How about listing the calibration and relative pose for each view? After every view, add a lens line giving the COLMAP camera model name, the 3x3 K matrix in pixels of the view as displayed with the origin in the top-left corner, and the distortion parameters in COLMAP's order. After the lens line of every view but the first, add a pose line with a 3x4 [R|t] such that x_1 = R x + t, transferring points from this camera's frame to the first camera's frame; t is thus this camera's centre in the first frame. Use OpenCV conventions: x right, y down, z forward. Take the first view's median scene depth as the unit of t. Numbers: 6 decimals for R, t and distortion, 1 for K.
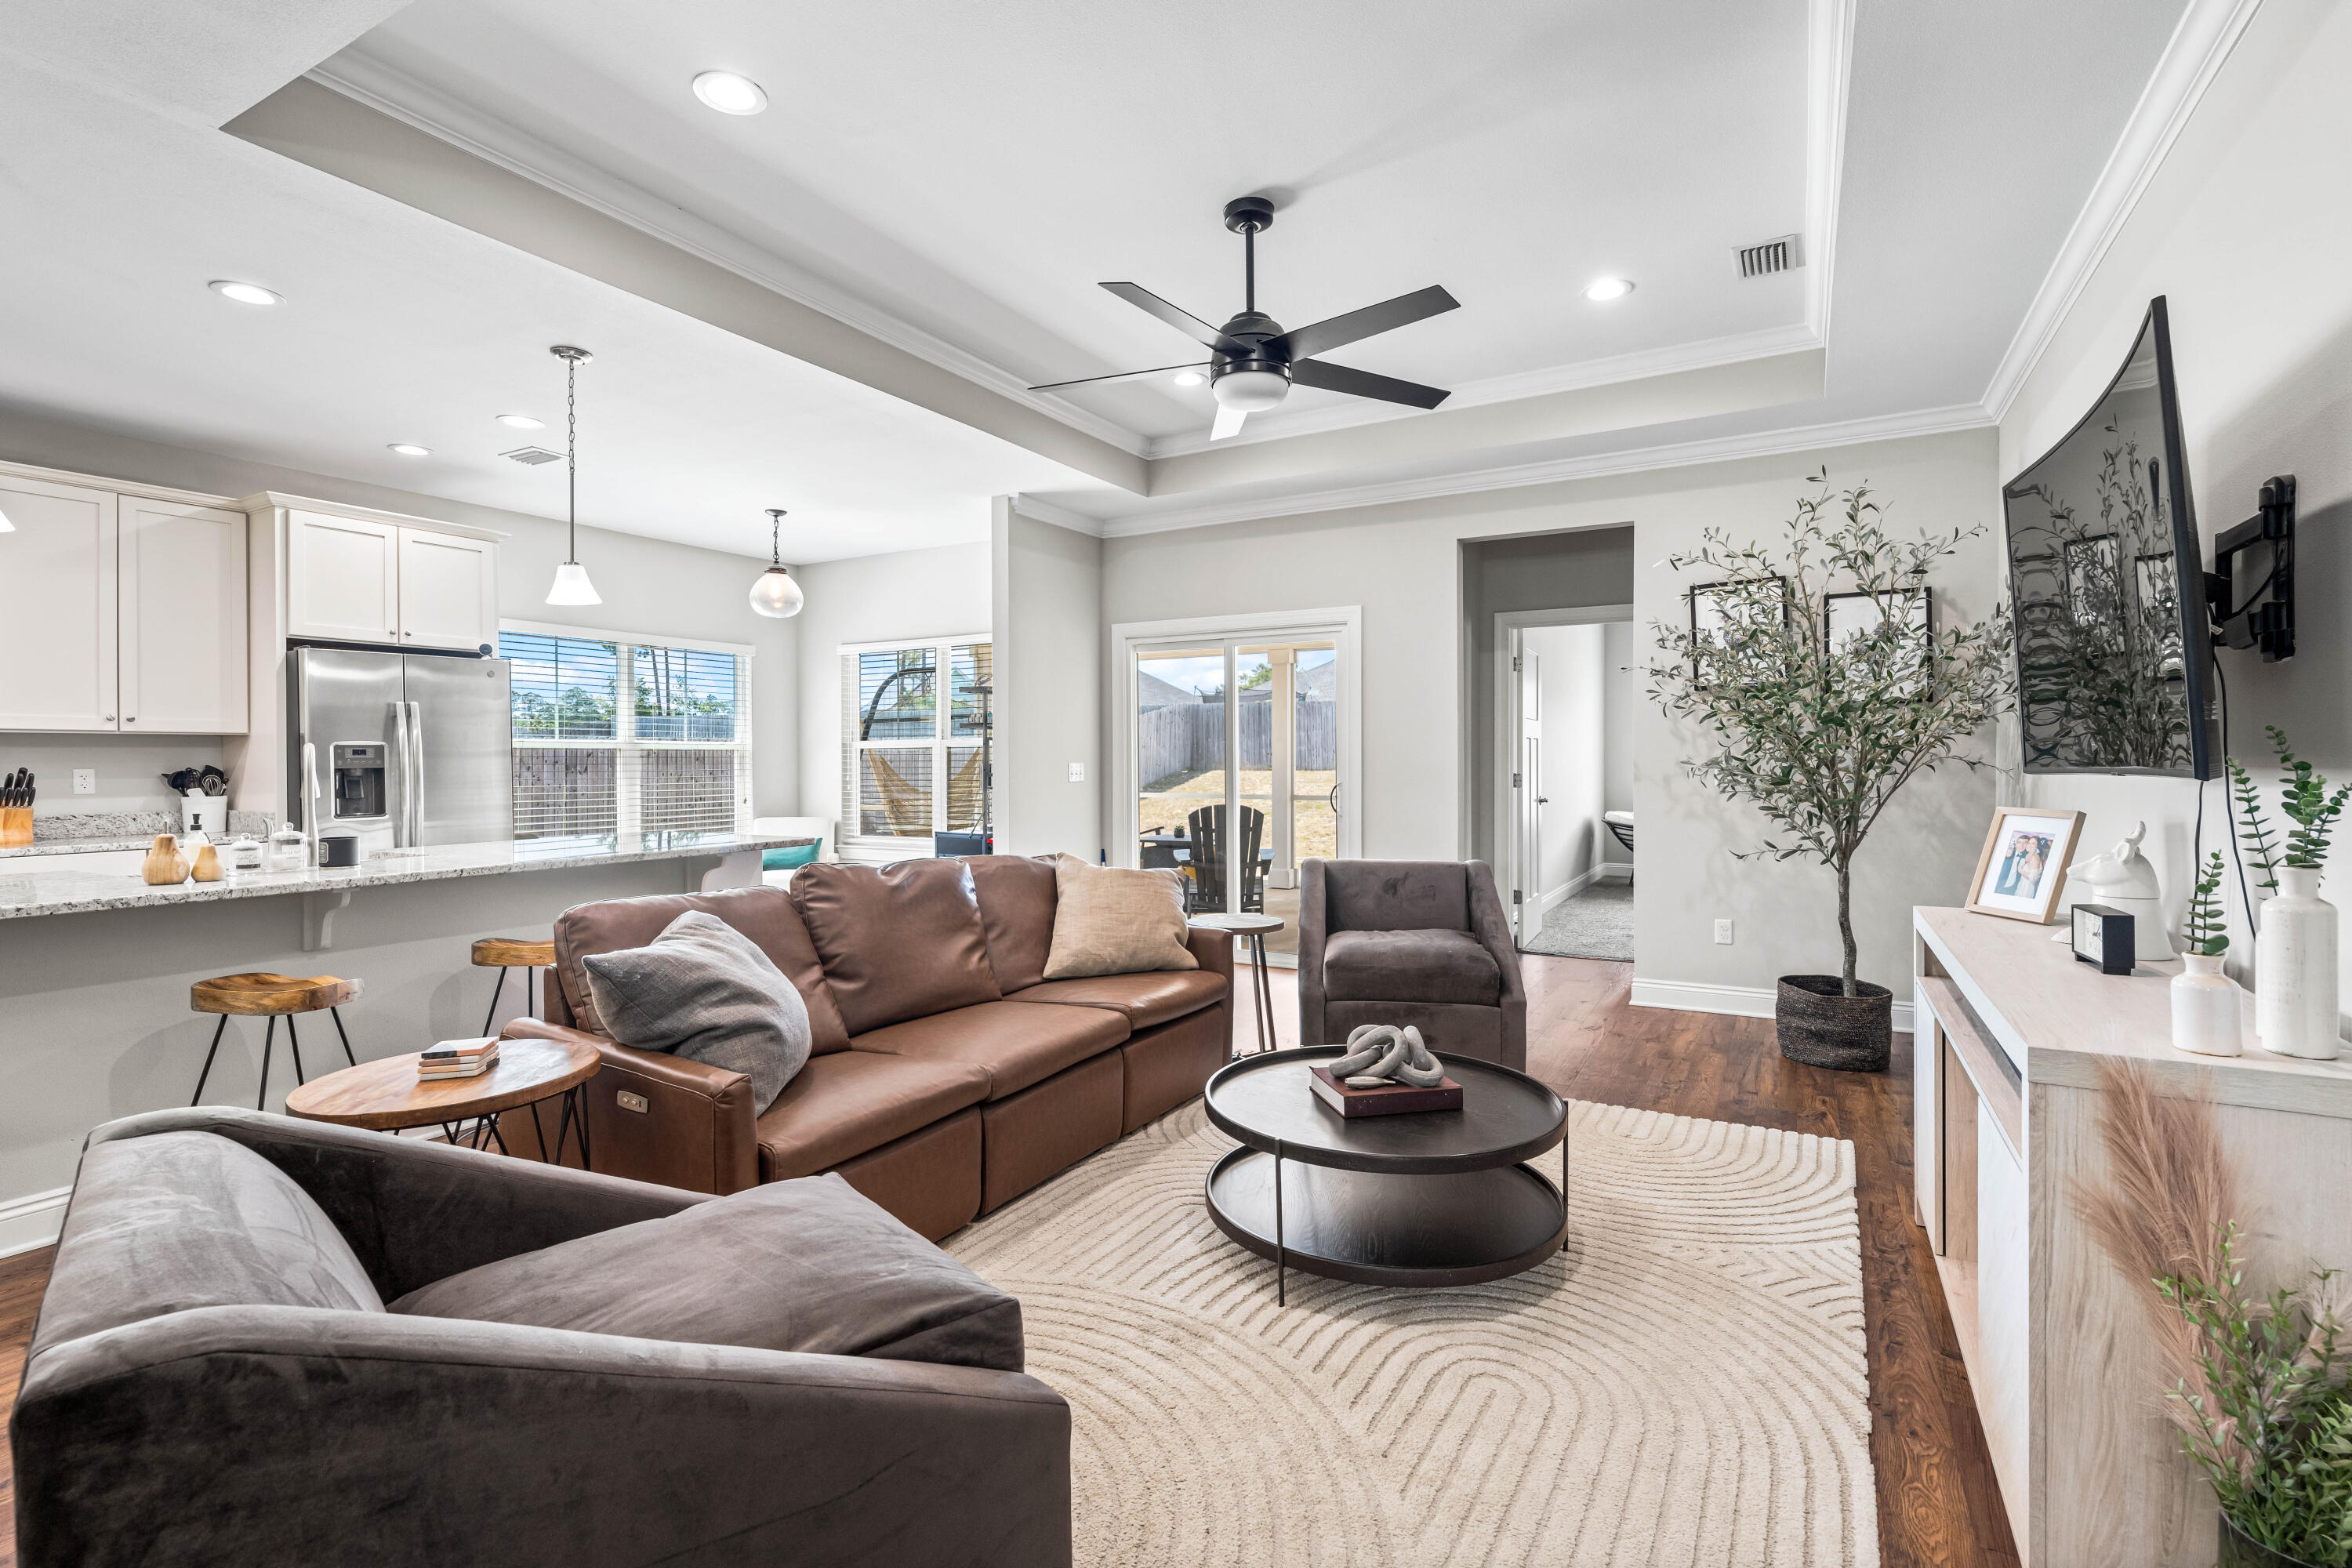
lens RADIAL K [[1075.1, 0, 1171.1], [0, 1075.1, 756.4], [0, 0, 1]] dist [0.004170, -0.001955]
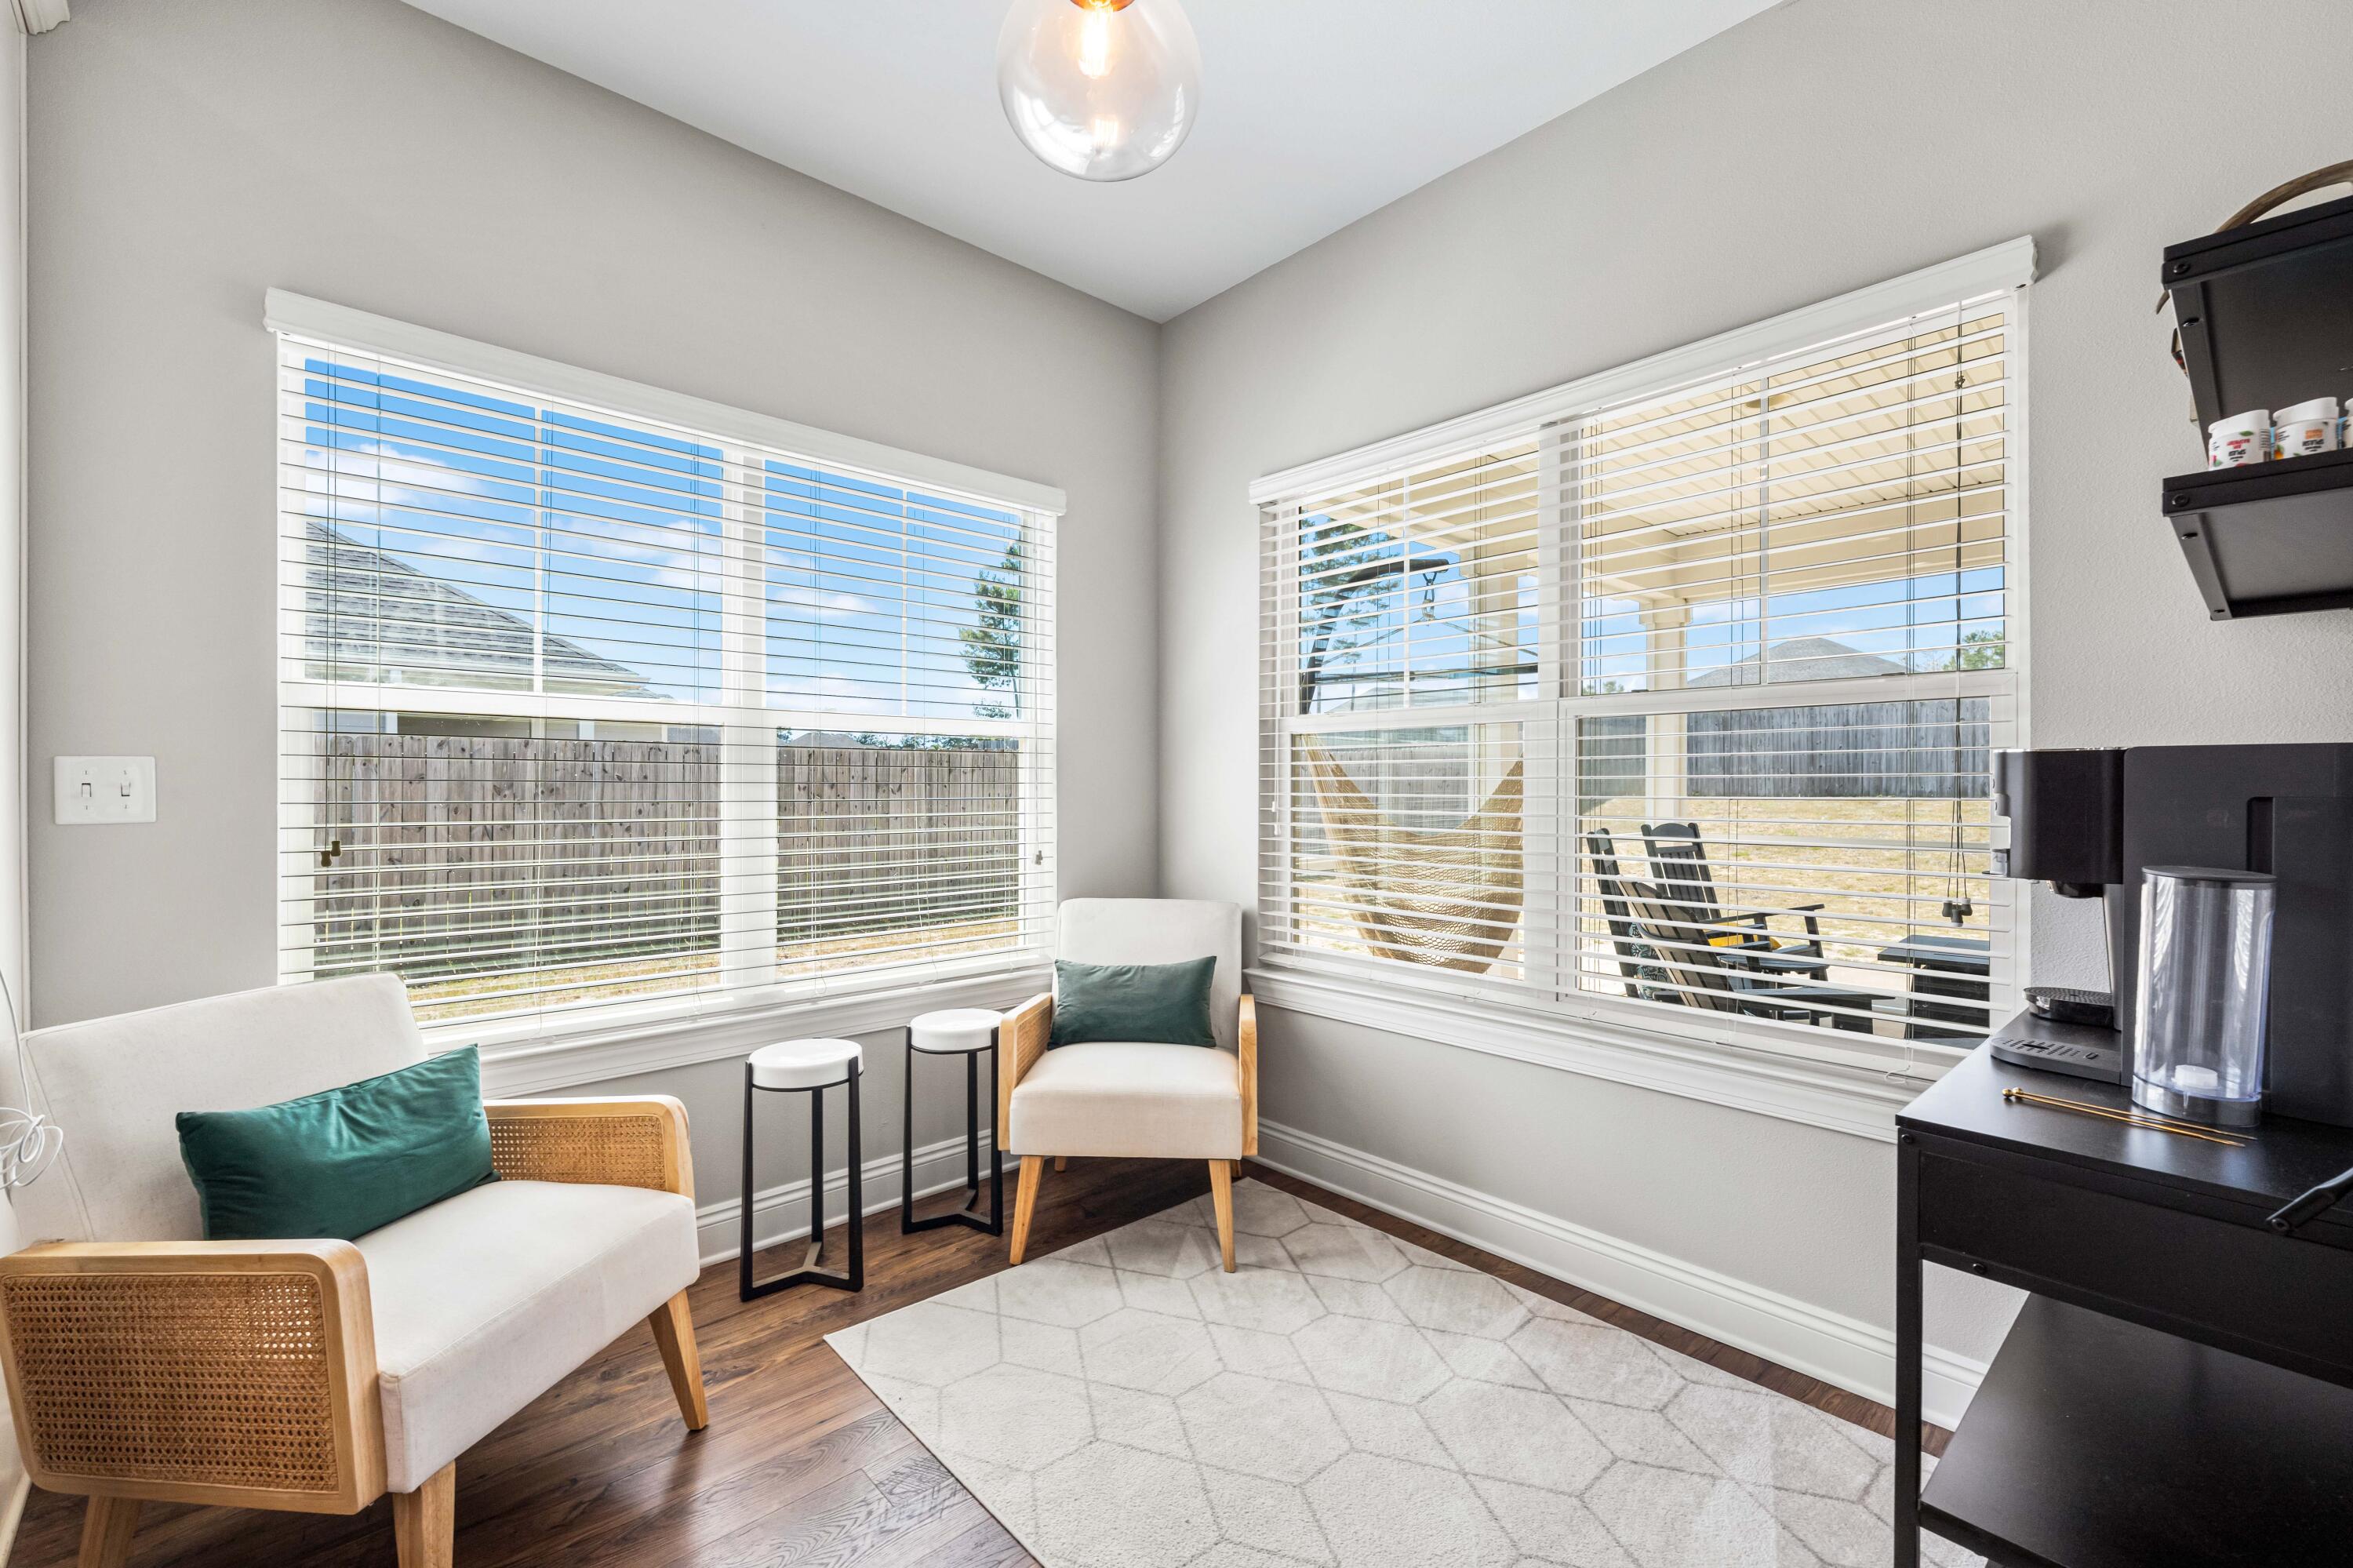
lens RADIAL K [[1019.1, 0, 1159.8], [0, 1019.1, 784.3], [0, 0, 1]] dist [0.001409, -0.001225]
pose [[0.956101, 0.005328, -0.292989, -0.408562], [-0.003808, 0.999976, 0.005757, 0.018547], [0.293013, -0.004388, 0.956098, 1.100434]]
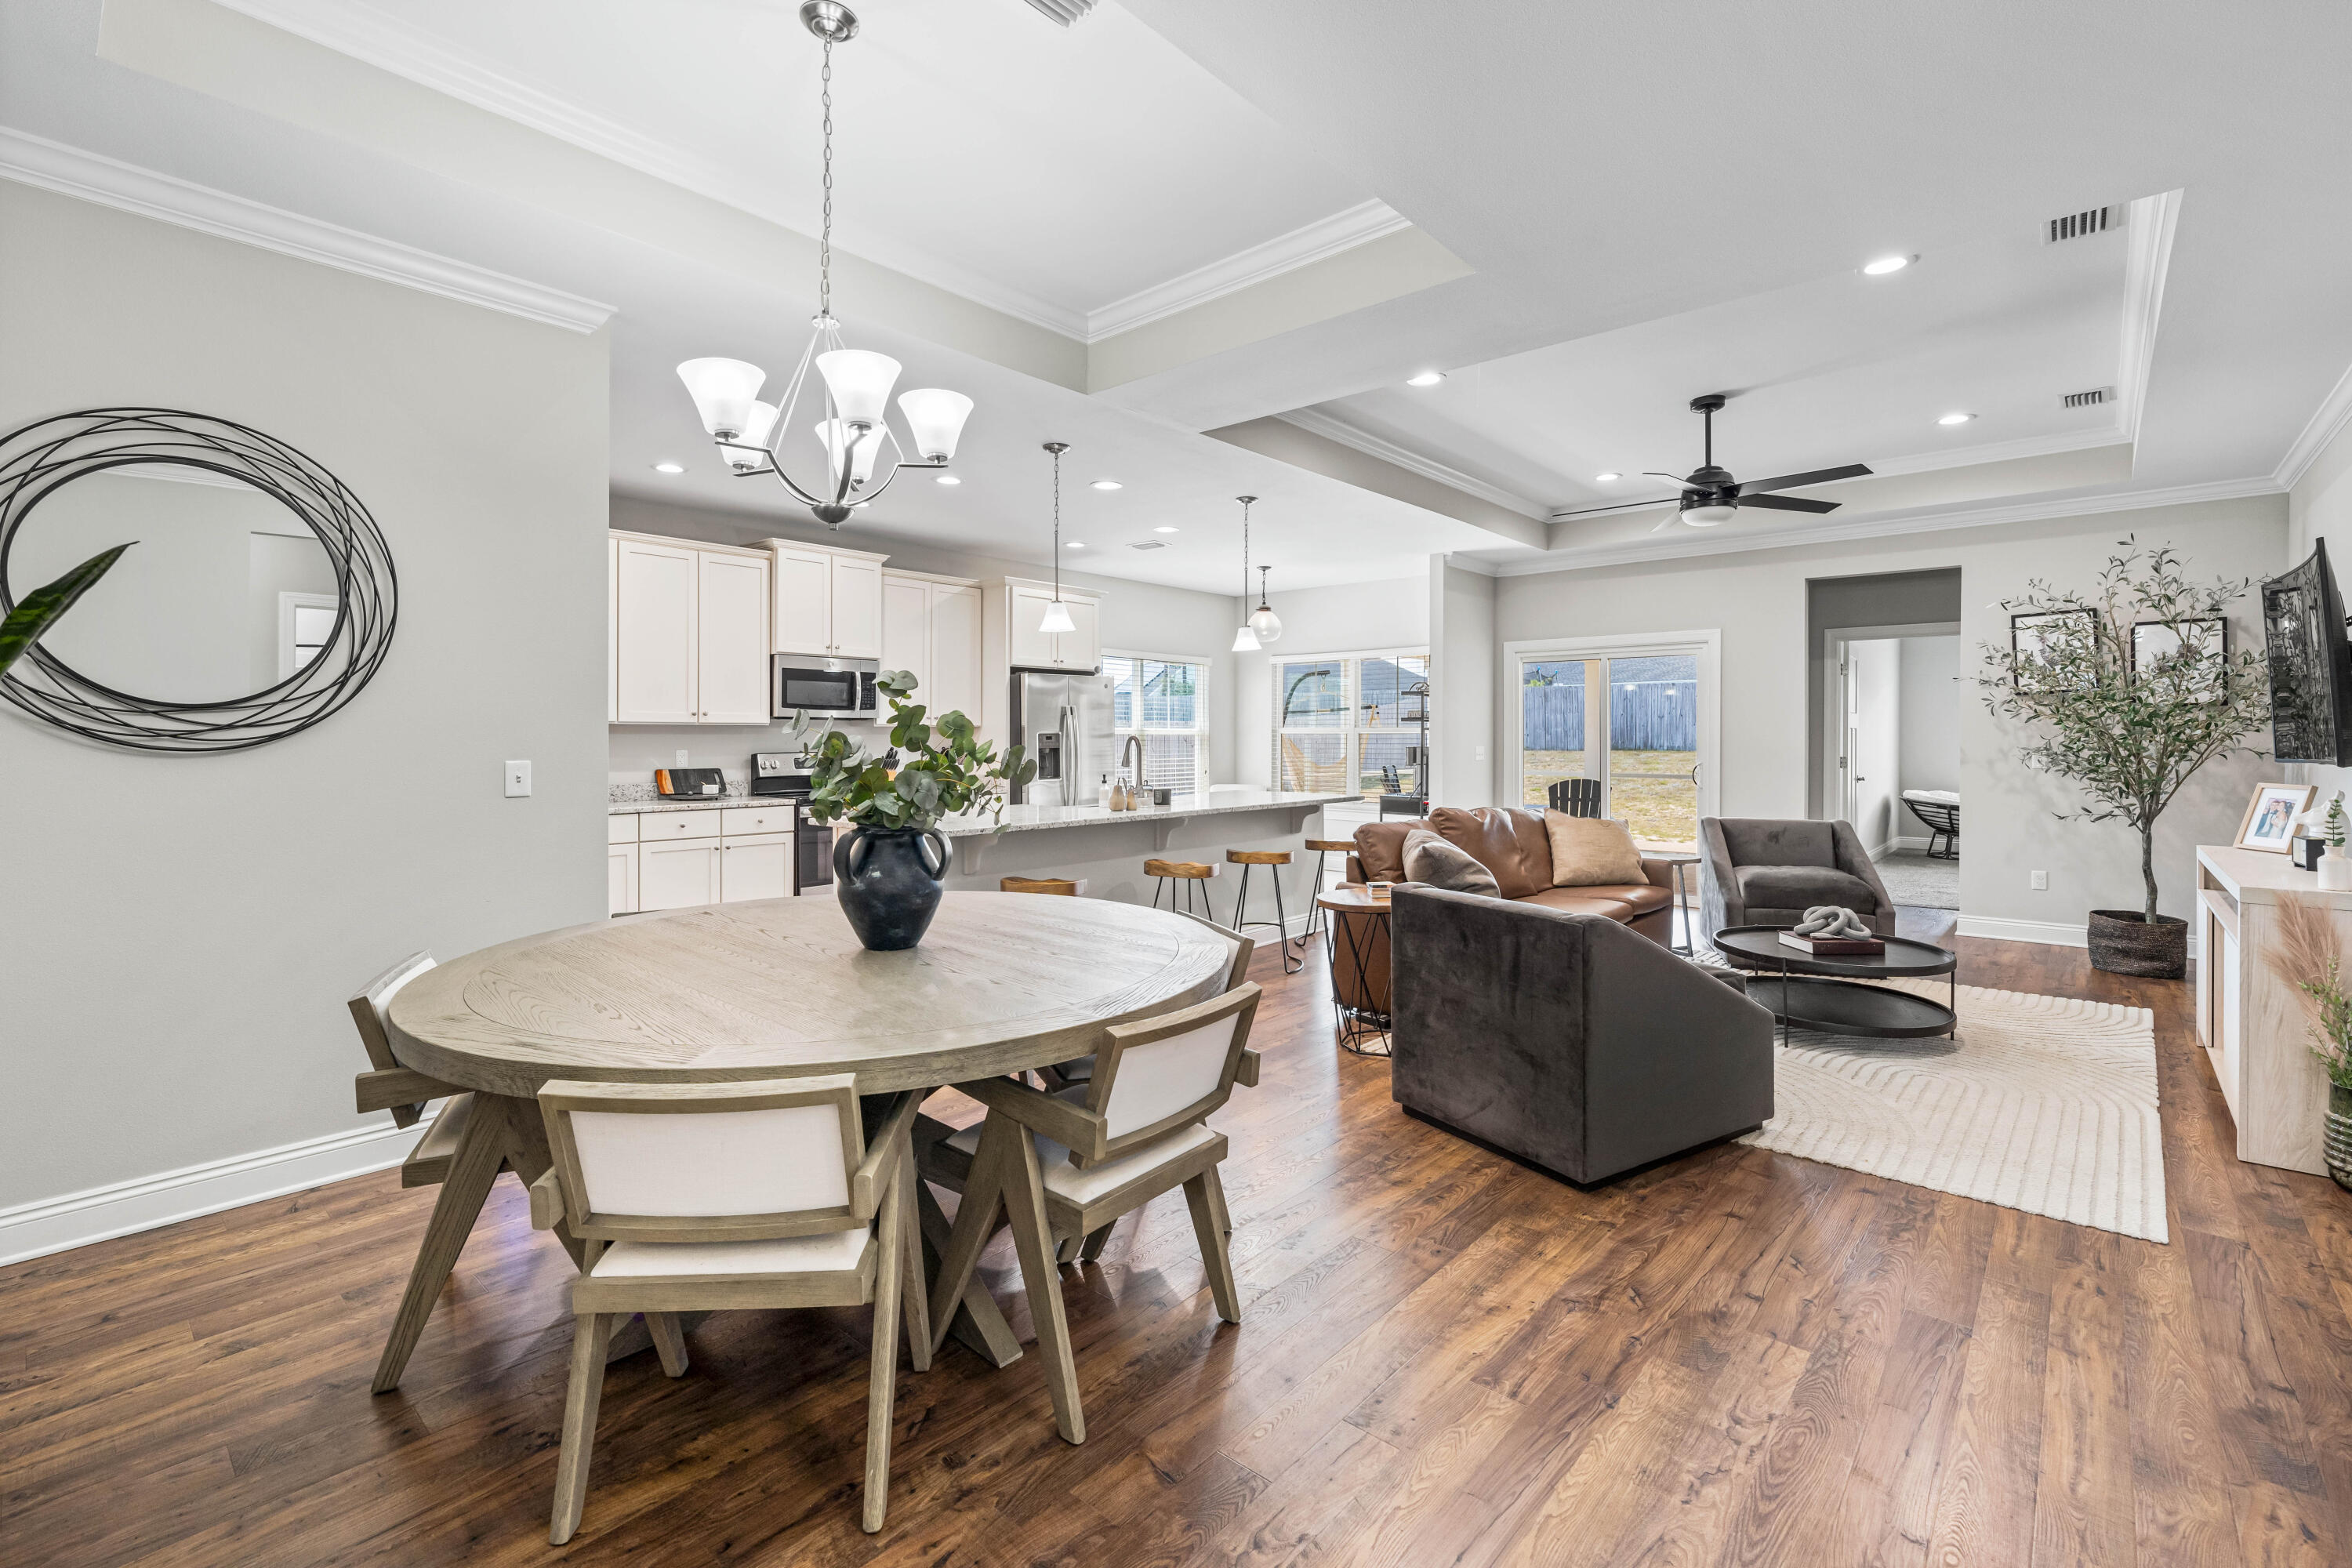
lens RADIAL K [[1018.6, 0, 1177.5], [0, 1018.6, 736.8], [0, 0, 1]] dist [0.001409, -0.001225]
pose [[0.979108, 0.004272, -0.203296, -0.292056], [-0.003653, 0.999987, 0.003419, -0.012415], [0.203308, -0.002604, 0.979111, -0.474563]]
